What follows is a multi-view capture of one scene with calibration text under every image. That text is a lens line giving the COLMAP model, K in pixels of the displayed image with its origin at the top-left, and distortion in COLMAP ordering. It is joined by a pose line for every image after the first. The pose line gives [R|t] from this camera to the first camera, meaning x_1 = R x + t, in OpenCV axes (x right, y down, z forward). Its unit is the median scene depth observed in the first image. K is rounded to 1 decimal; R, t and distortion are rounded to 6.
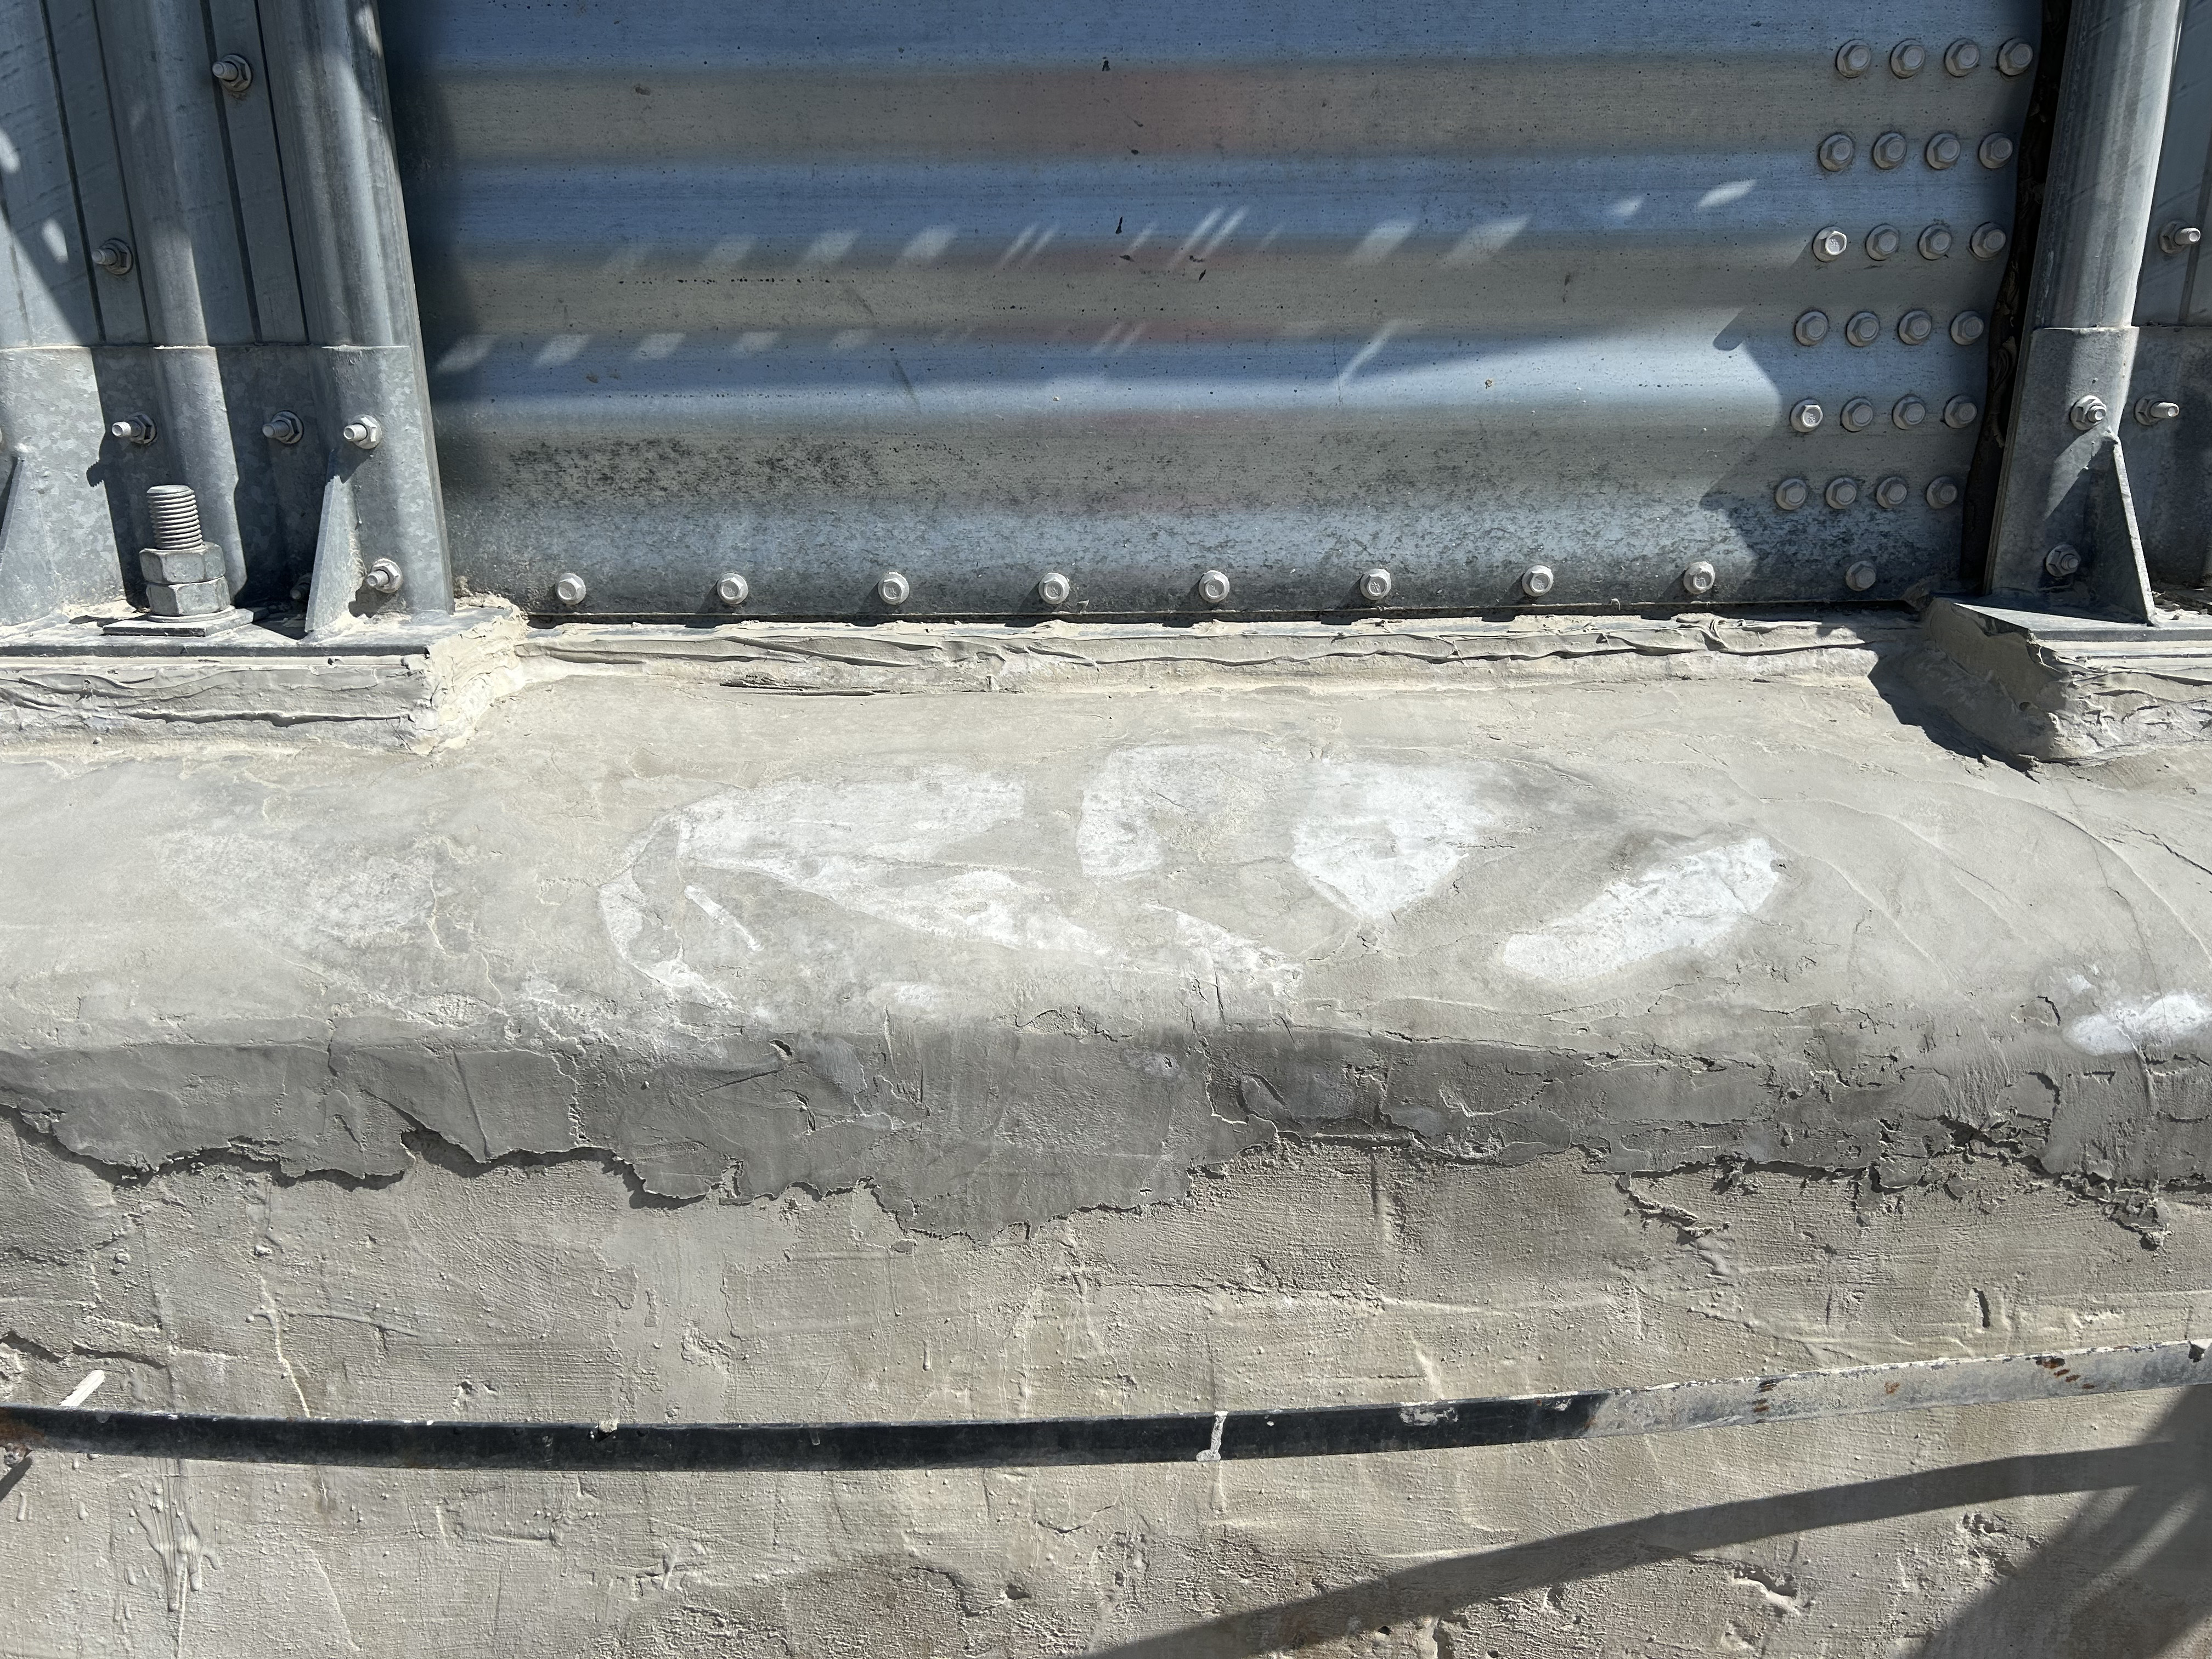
lens RADIAL K [[1684.6, 0, 1047.1], [0, 1684.6, 836.8], [0, 0, 1]] dist [0.049622, -0.065093]
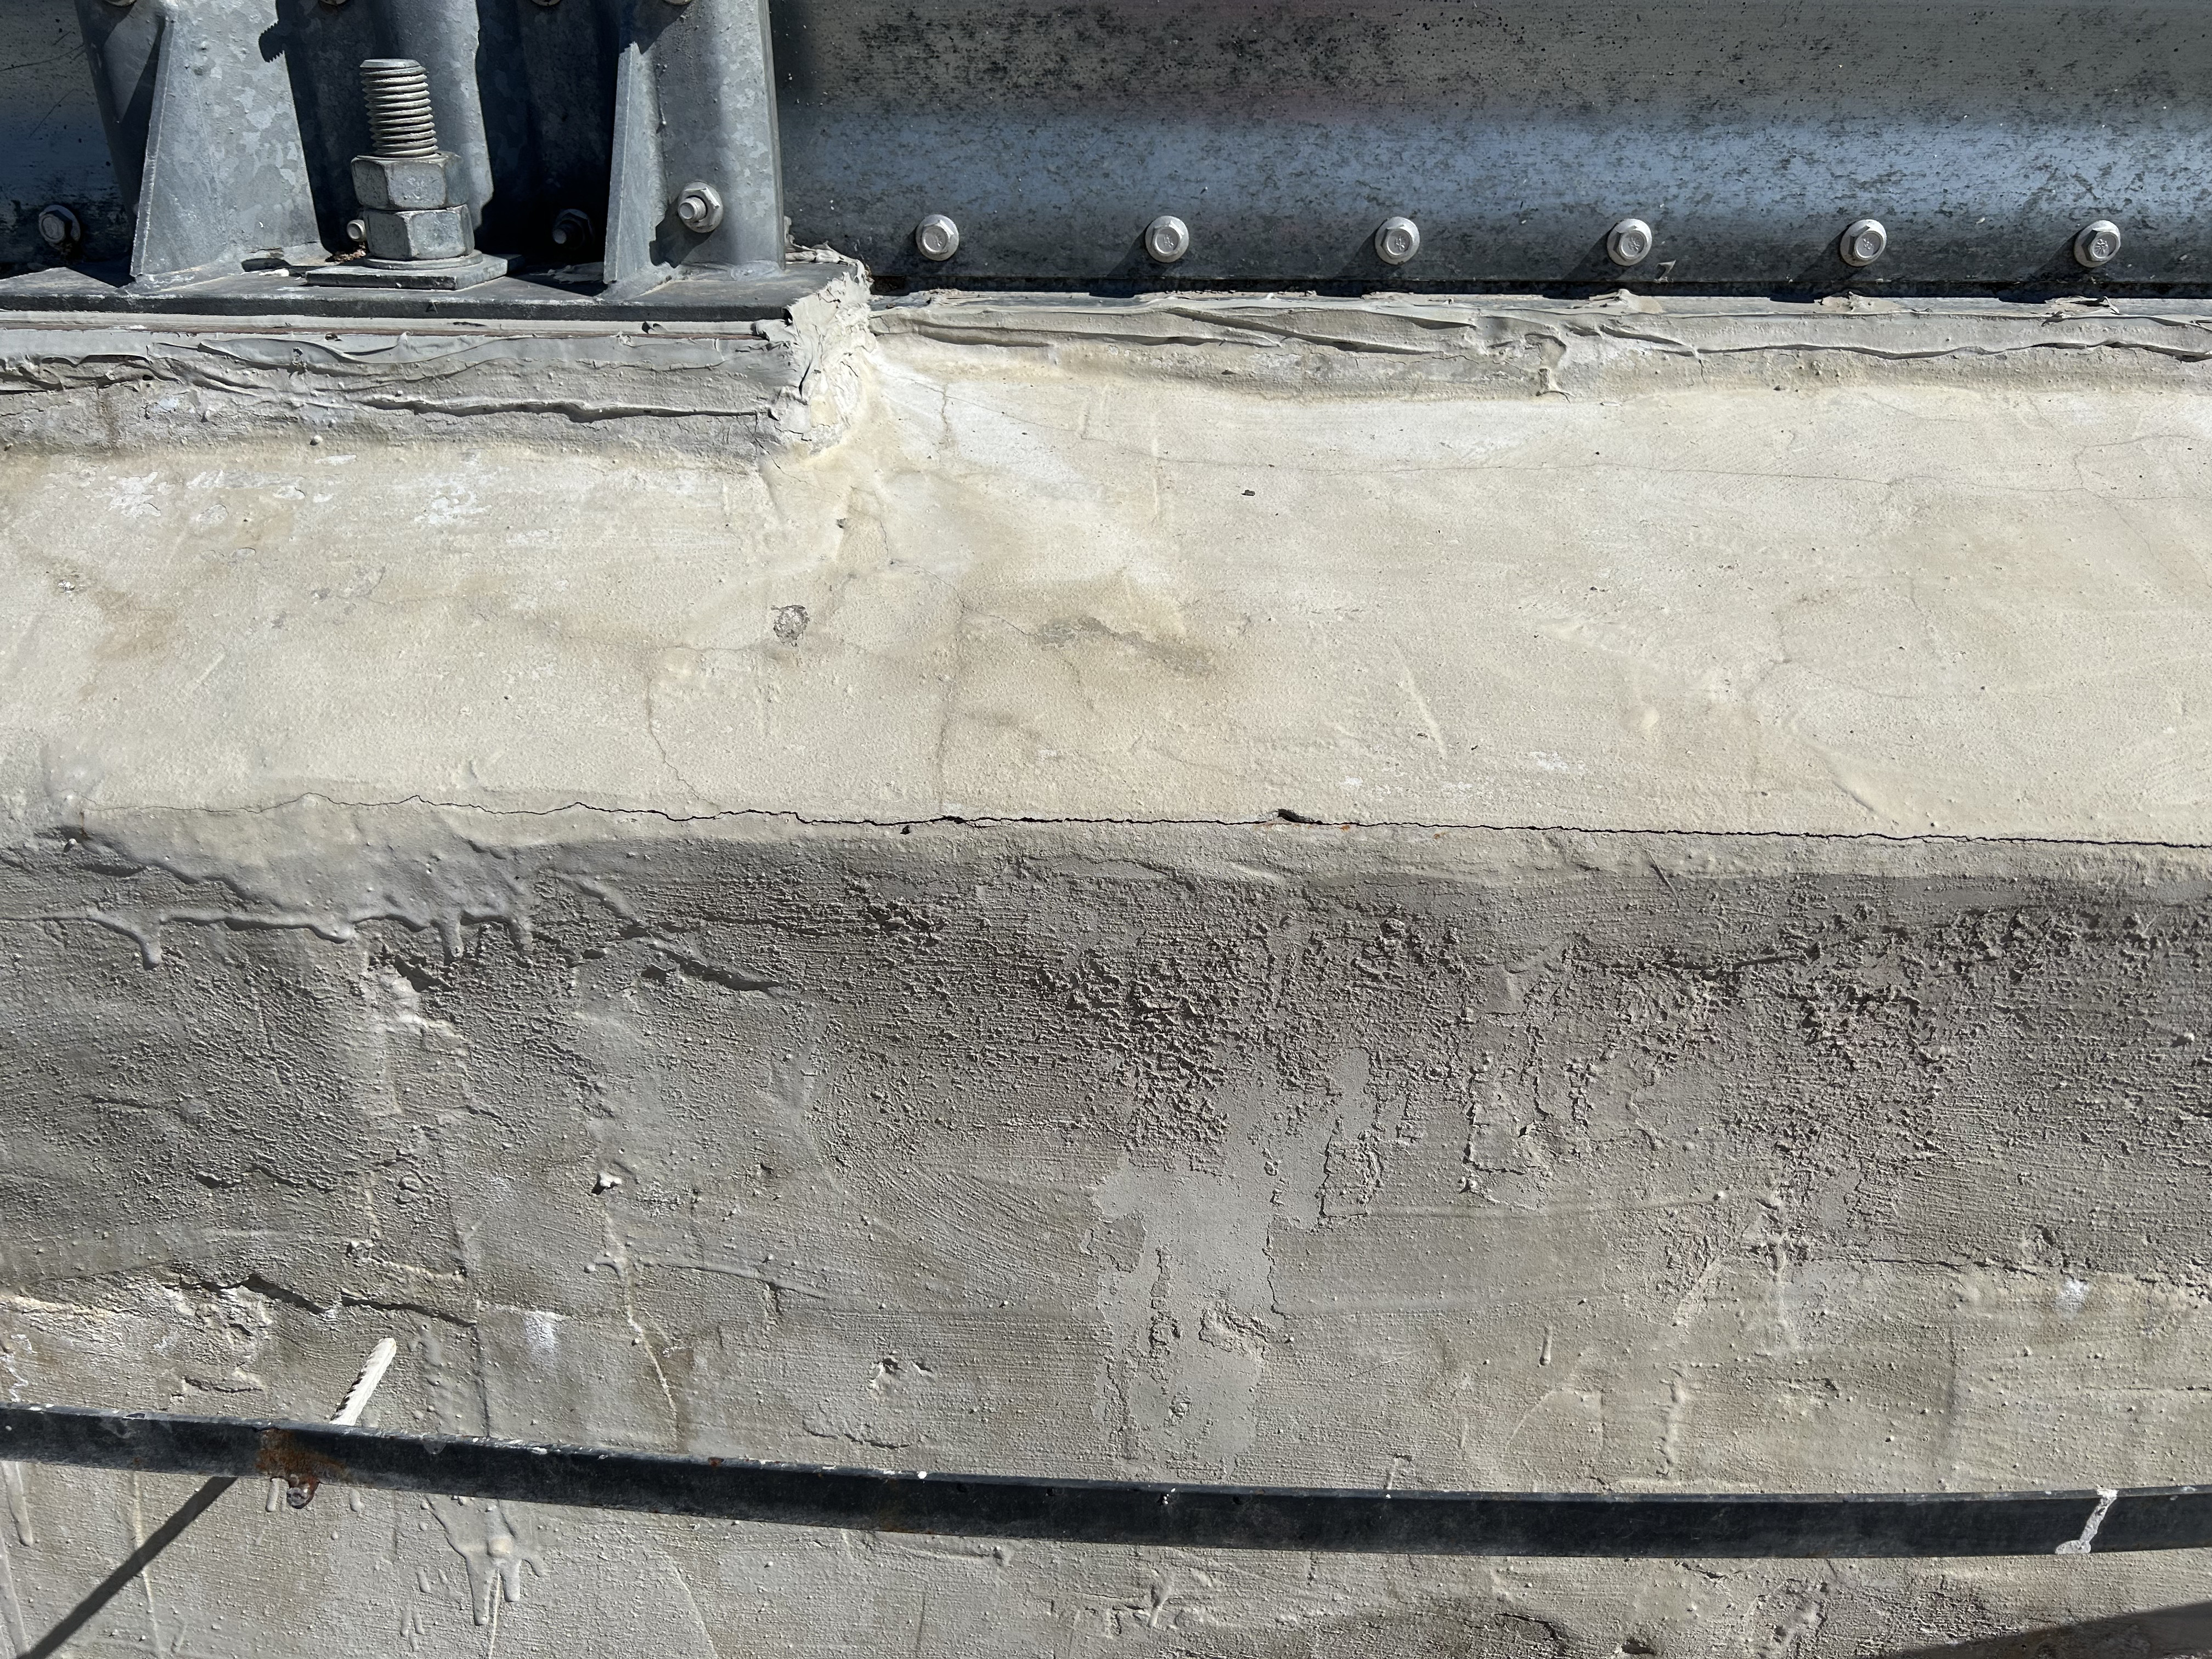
lens RADIAL K [[1684.6, 0, 1064.5], [0, 1684.6, 832.5], [0, 0, 1]] dist [0.049622, -0.065093]
pose [[0.999751, 0.019230, -0.011279, -0.244433], [-0.017378, 0.989123, 0.146060, -0.004896], [0.013965, -0.145828, 0.989211, 0.299156]]
